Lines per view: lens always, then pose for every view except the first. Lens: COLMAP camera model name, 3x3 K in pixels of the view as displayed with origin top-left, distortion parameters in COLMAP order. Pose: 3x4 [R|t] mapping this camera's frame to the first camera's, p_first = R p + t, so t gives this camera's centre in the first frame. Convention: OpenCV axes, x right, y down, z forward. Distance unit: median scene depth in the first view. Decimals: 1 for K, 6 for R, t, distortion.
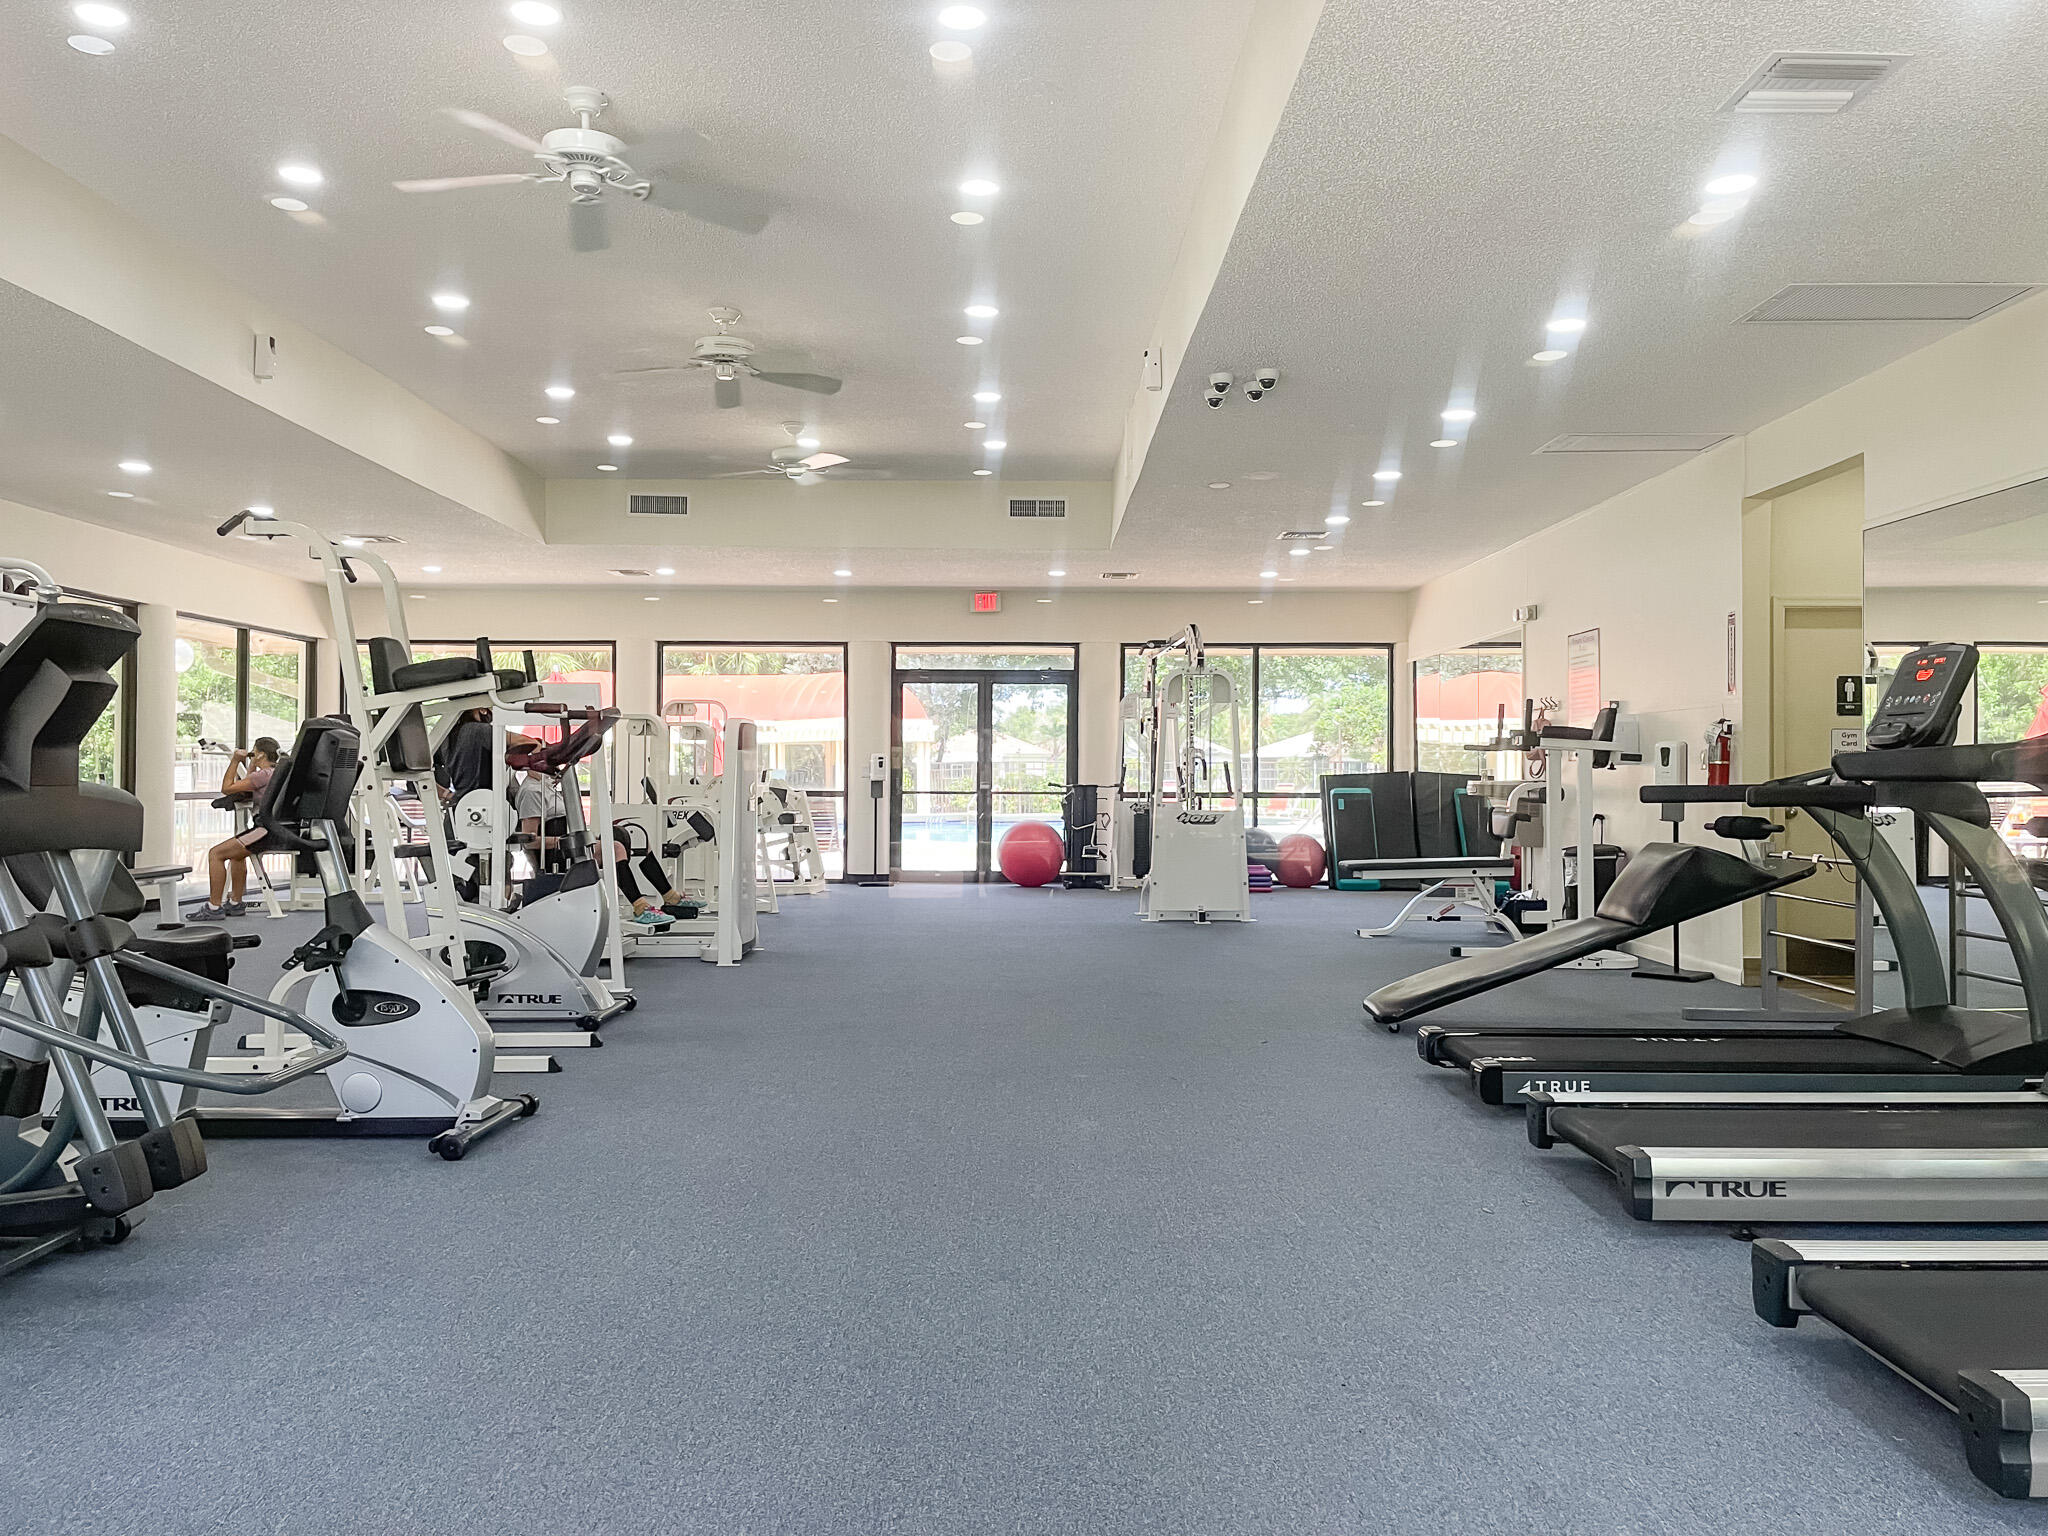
lens RADIAL K [[1571.6, 0, 1024.0], [0, 1571.6, 768.0], [0, 0, 1]] dist [0.139975, -0.156382]
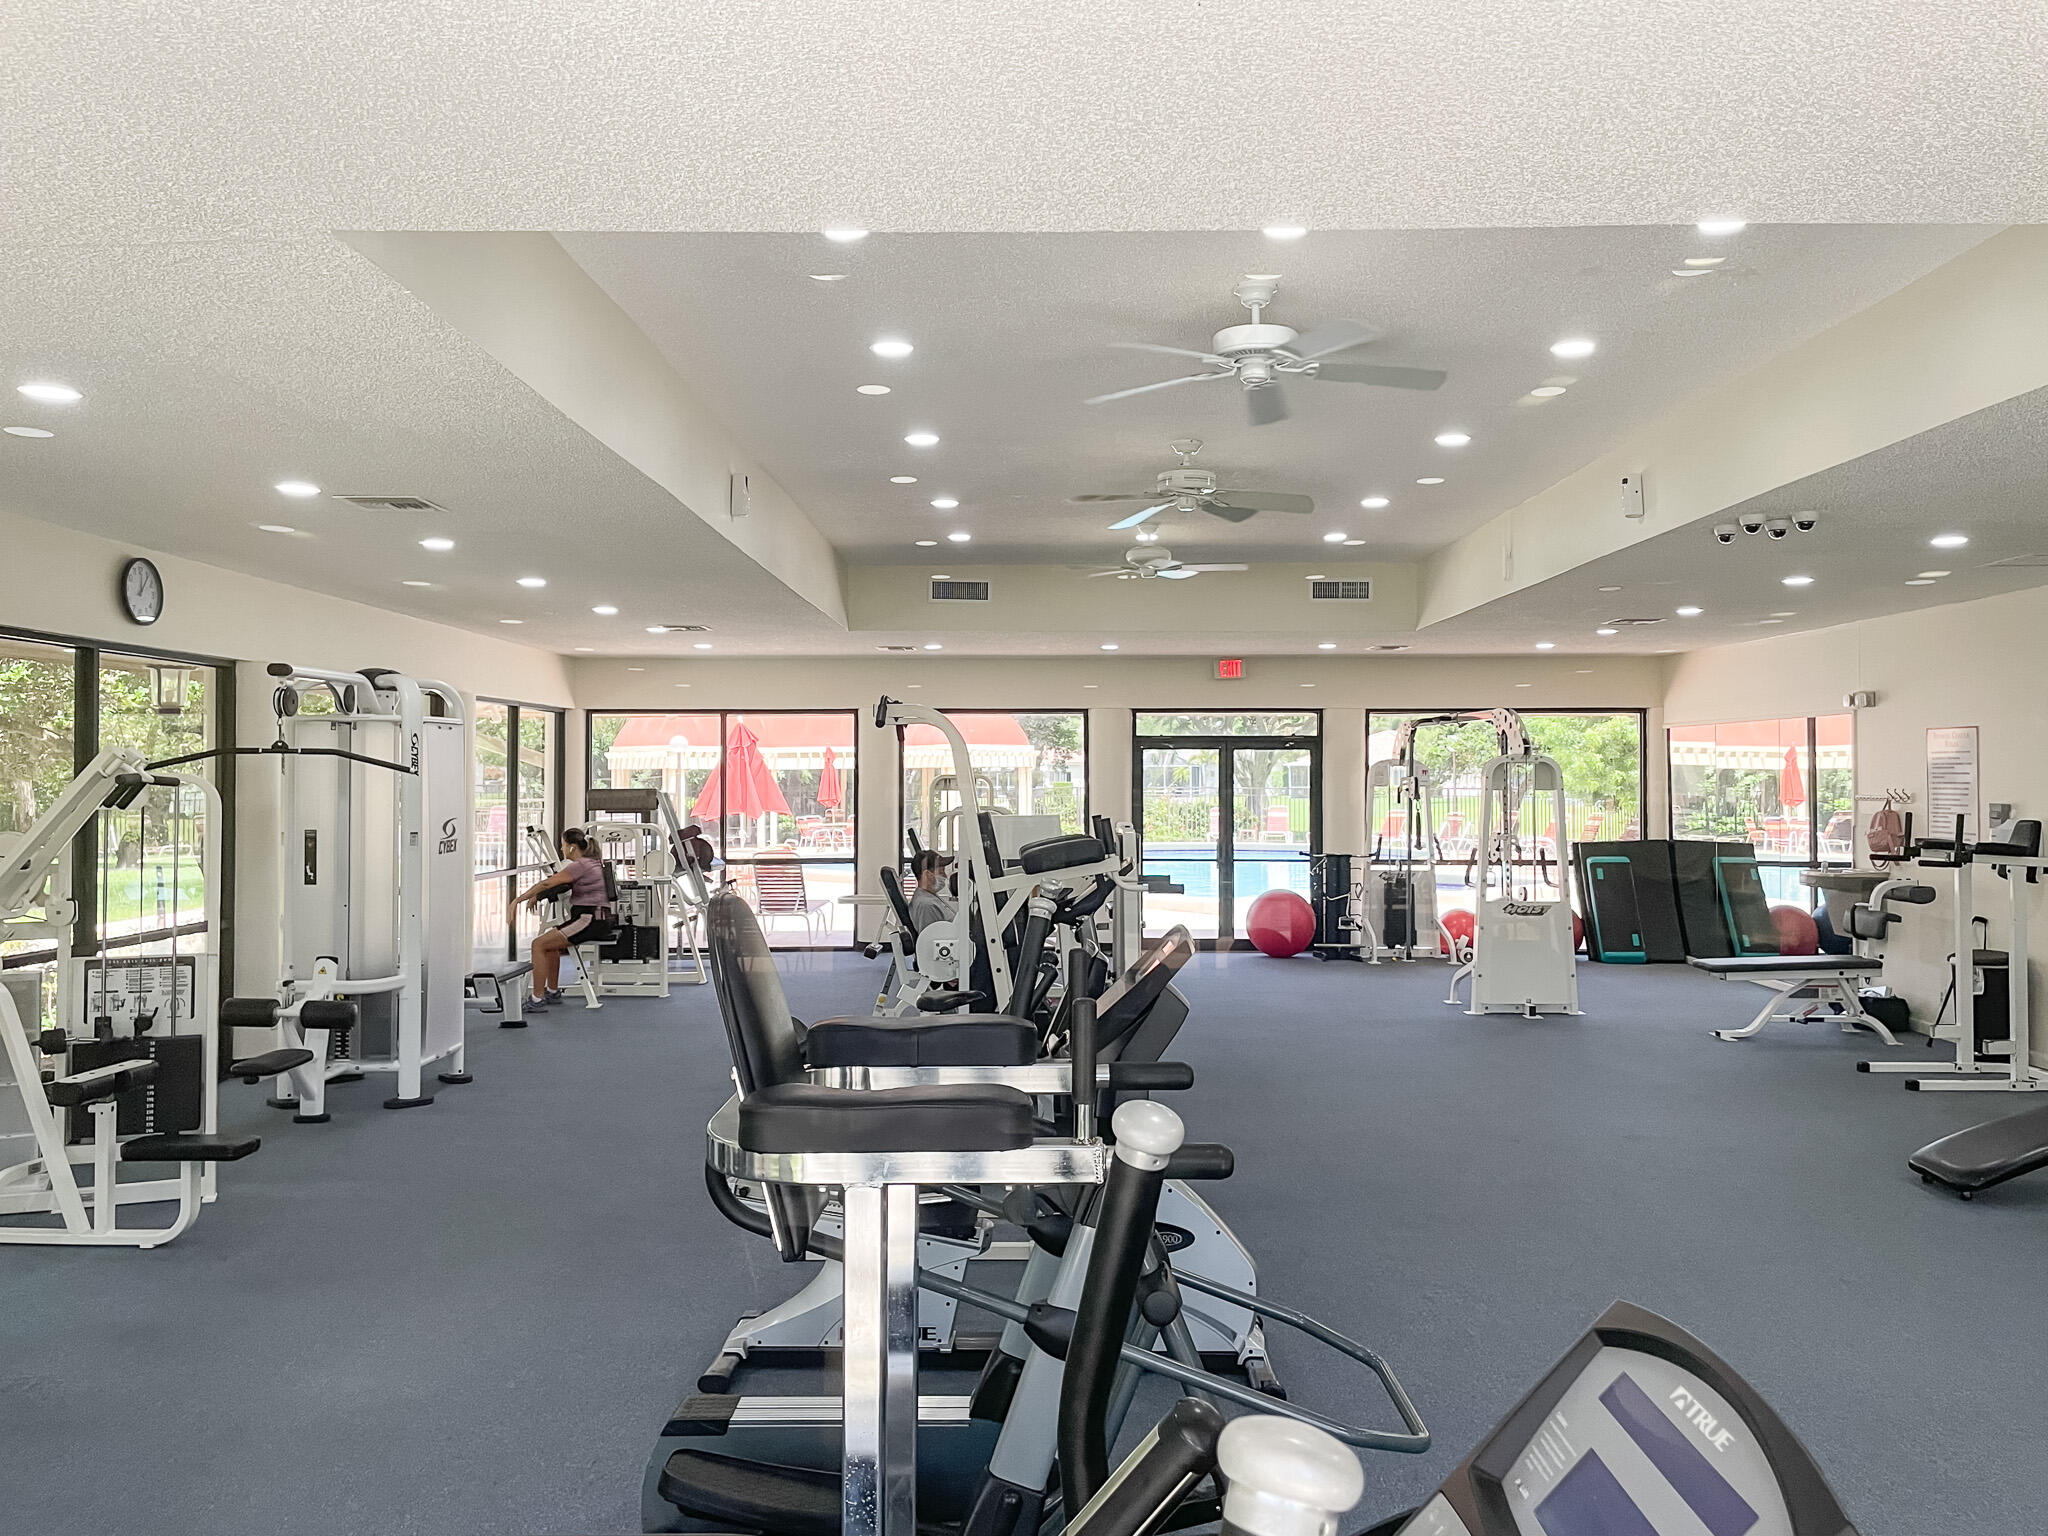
lens RADIAL K [[1571.6, 0, 1024.0], [0, 1571.6, 768.0], [0, 0, 1]] dist [0.139975, -0.156382]
pose [[0.999994, -0.003459, -0.000069, -0.156962], [0.003459, 0.999988, 0.003354, -0.047305], [0.000058, -0.003354, 0.999994, 0.005194]]
